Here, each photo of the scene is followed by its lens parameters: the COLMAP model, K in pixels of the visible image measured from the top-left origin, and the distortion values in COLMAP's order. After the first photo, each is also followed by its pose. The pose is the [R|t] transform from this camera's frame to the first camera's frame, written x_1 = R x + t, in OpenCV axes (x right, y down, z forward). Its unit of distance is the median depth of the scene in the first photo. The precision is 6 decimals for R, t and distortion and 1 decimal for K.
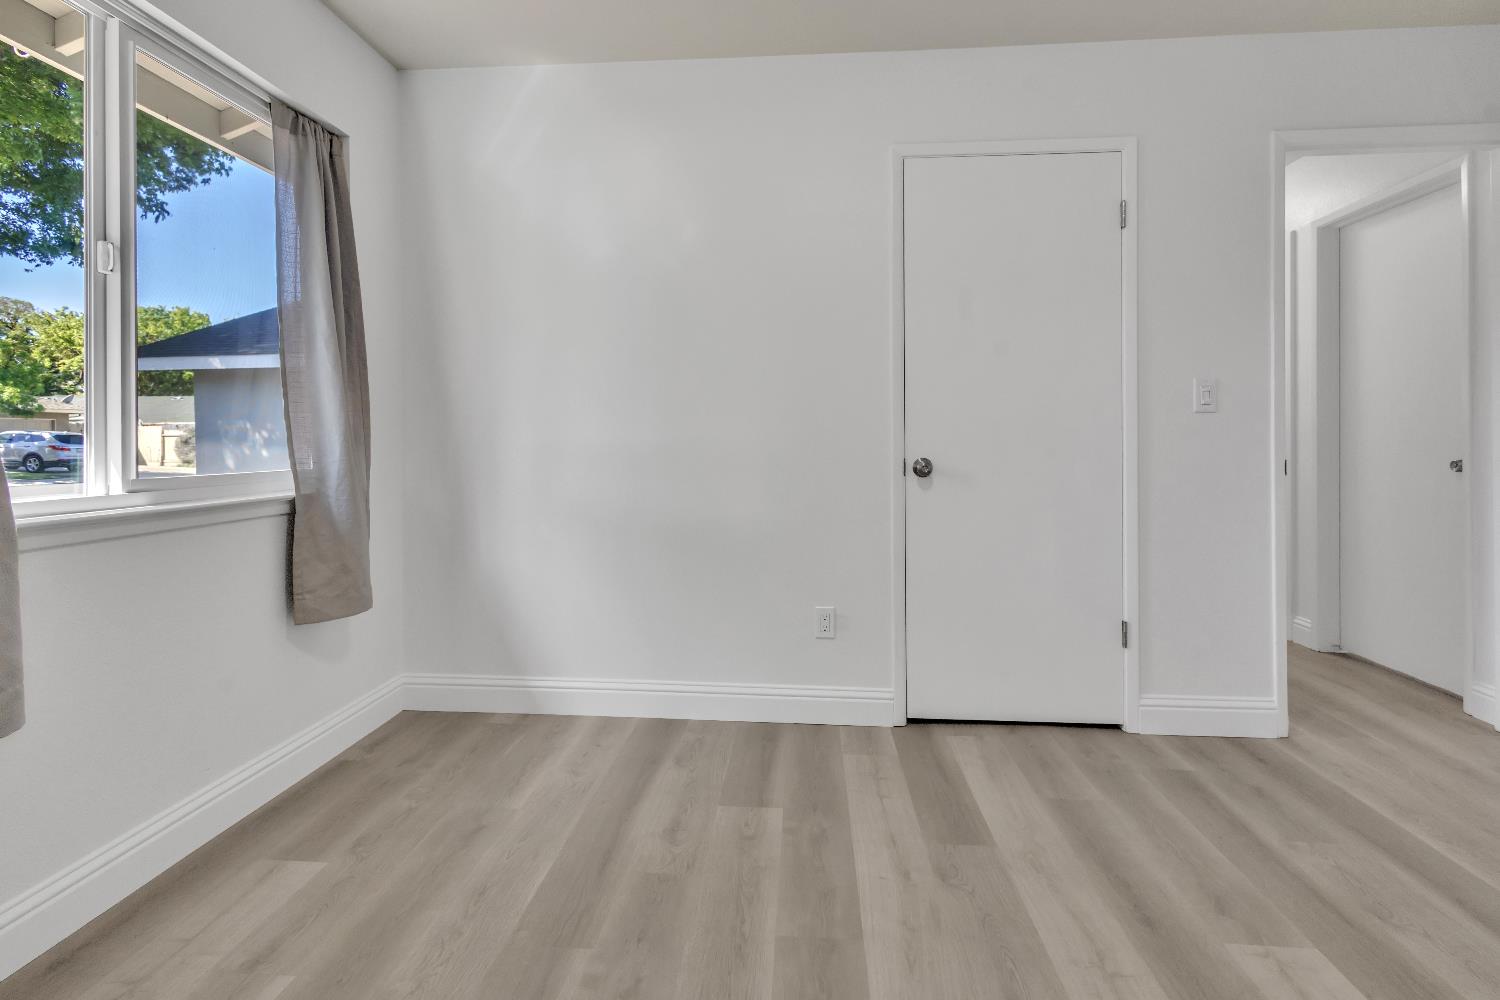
lens RADIAL K [[716.1, 0, 754.3], [0, 716.1, 442.3], [0, 0, 1]] dist [0.009928, 0.000031]
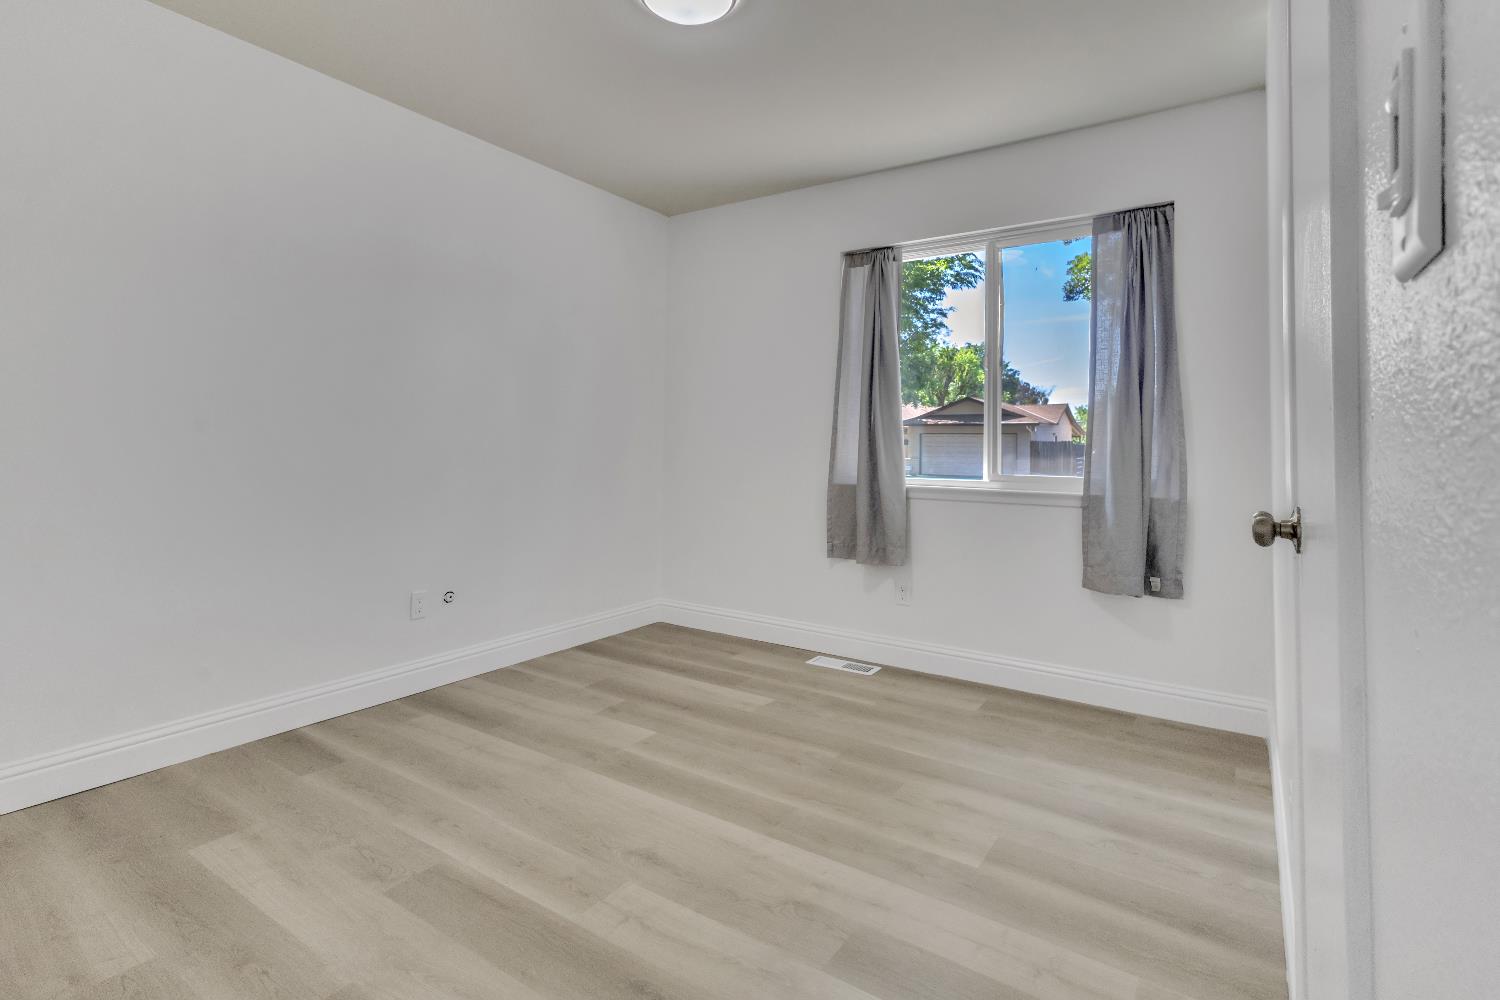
lens RADIAL K [[725.9, 0, 750.0], [0, 725.9, 432.6], [0, 0, 1]] dist [0.007827, 0.000851]
pose [[-0.493558, -0.024193, -0.869376, 0.915167], [-0.015369, 0.999700, -0.019094, -0.011806], [0.869577, 0.003938, -0.493781, 1.113786]]
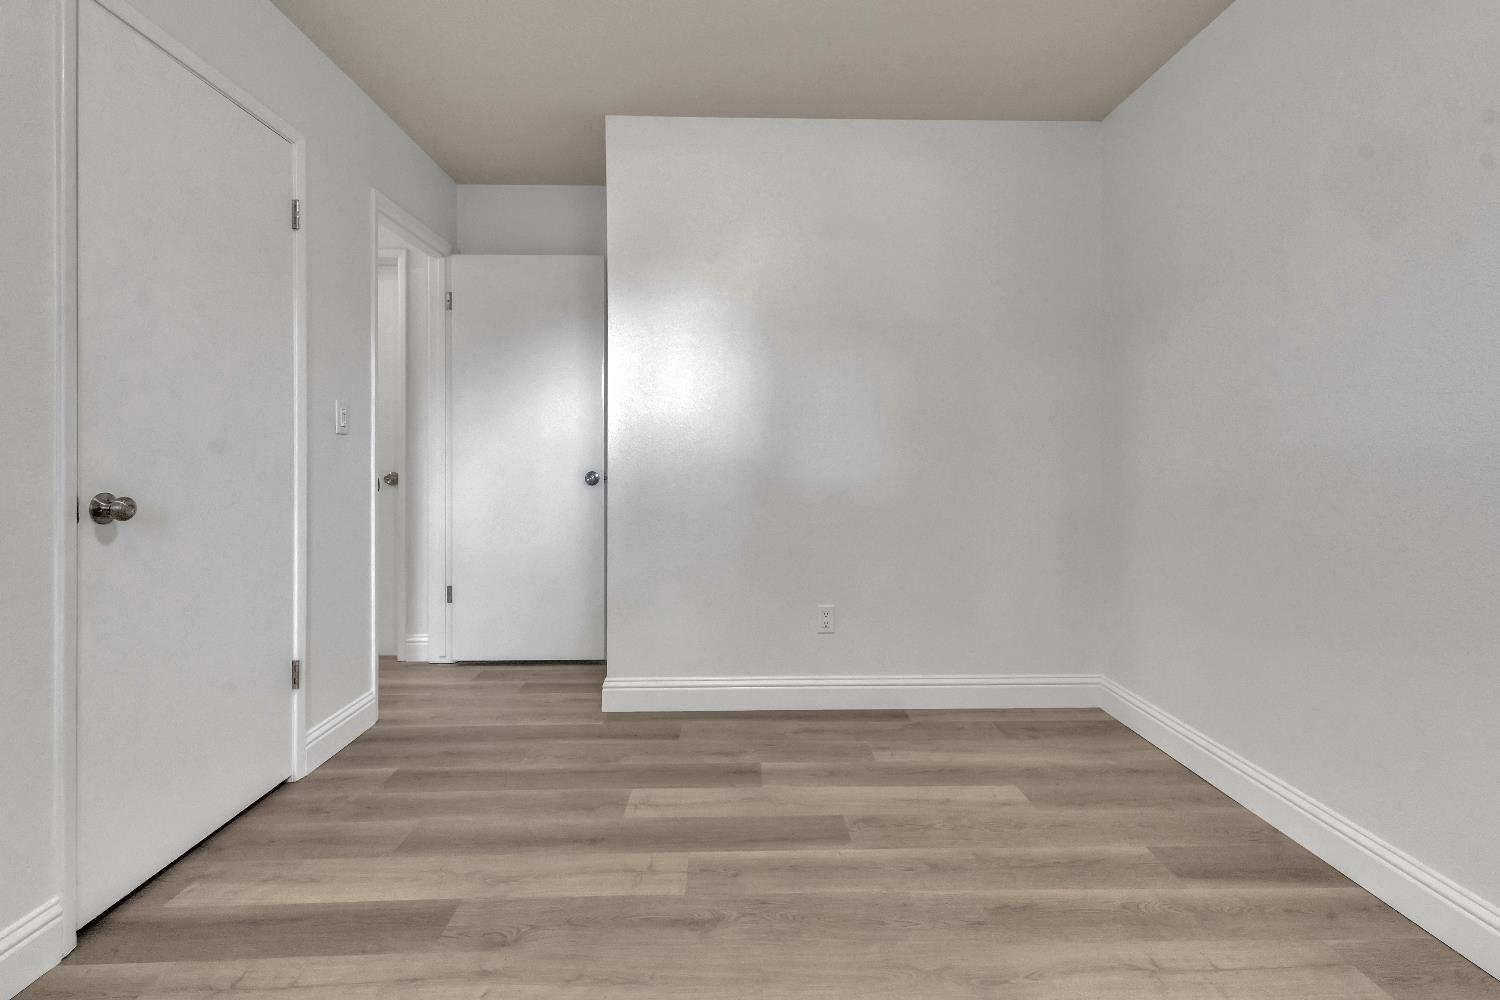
lens RADIAL K [[712.6, 0, 750.7], [0, 712.6, 458.8], [0, 0, 1]] dist [0.002680, 0.000424]
pose [[-0.102884, -0.001361, 0.994692, -0.521265], [0.001377, 0.999998, 0.001511, -0.008307], [-0.994692, 0.001525, -0.102882, 0.607450]]
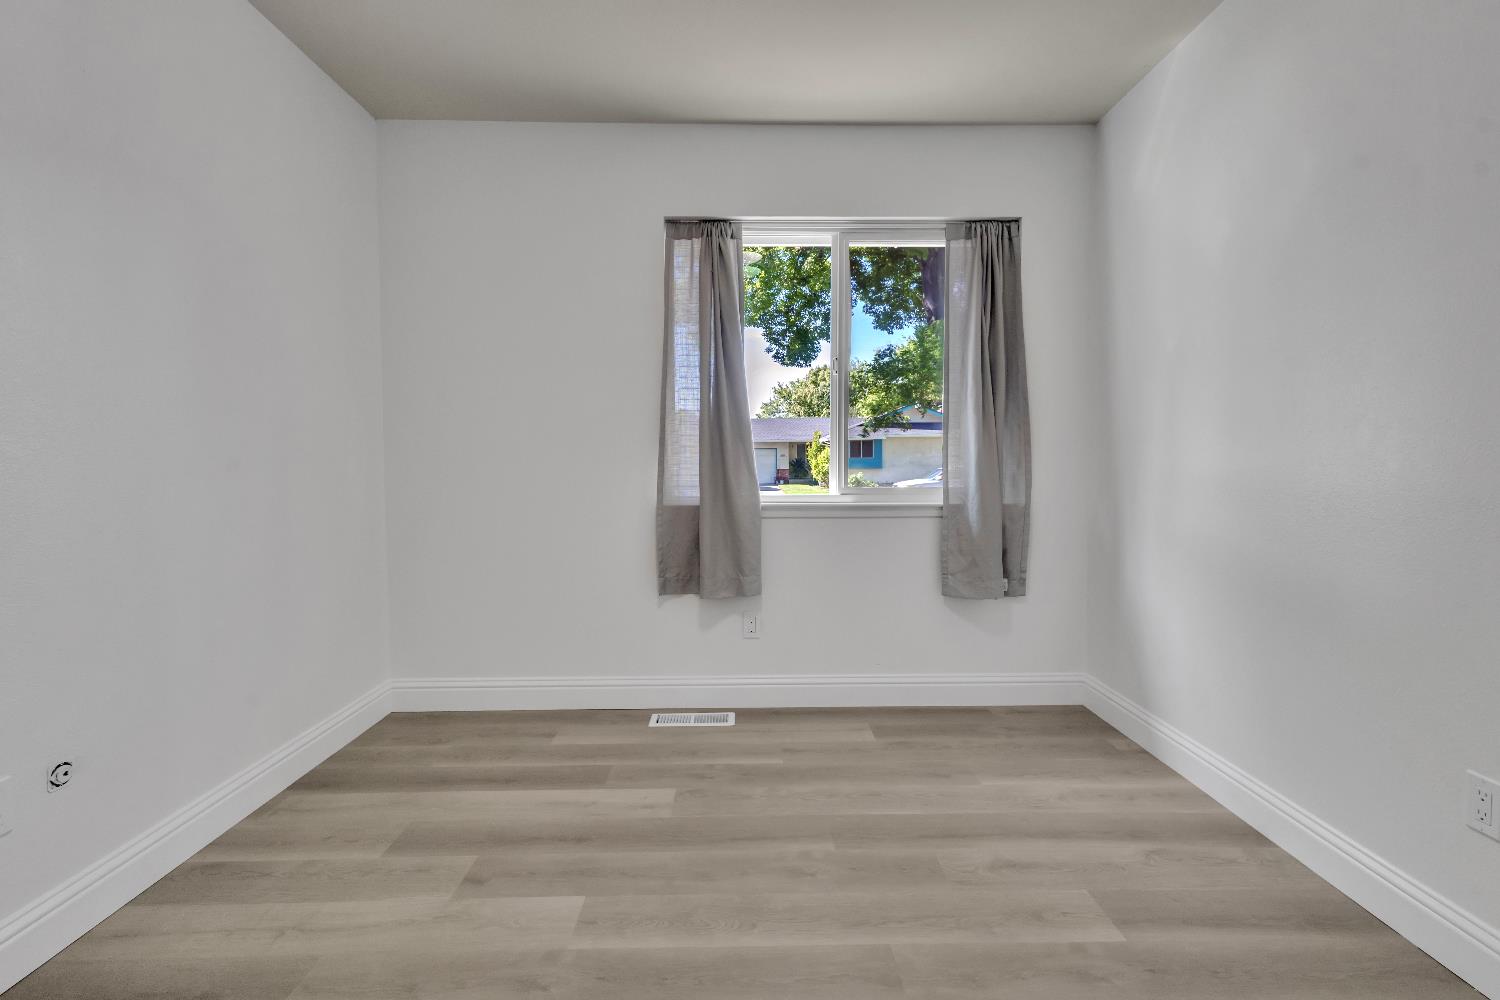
lens RADIAL K [[695.0, 0, 753.4], [0, 695.0, 501.2], [0, 0, 1]] dist [0.011596, -0.000306]
pose [[0.092016, 0.054396, -0.994271, 0.679882], [0.001830, 0.998496, 0.054796, -0.008912], [0.995756, -0.006861, 0.091778, 0.491762]]
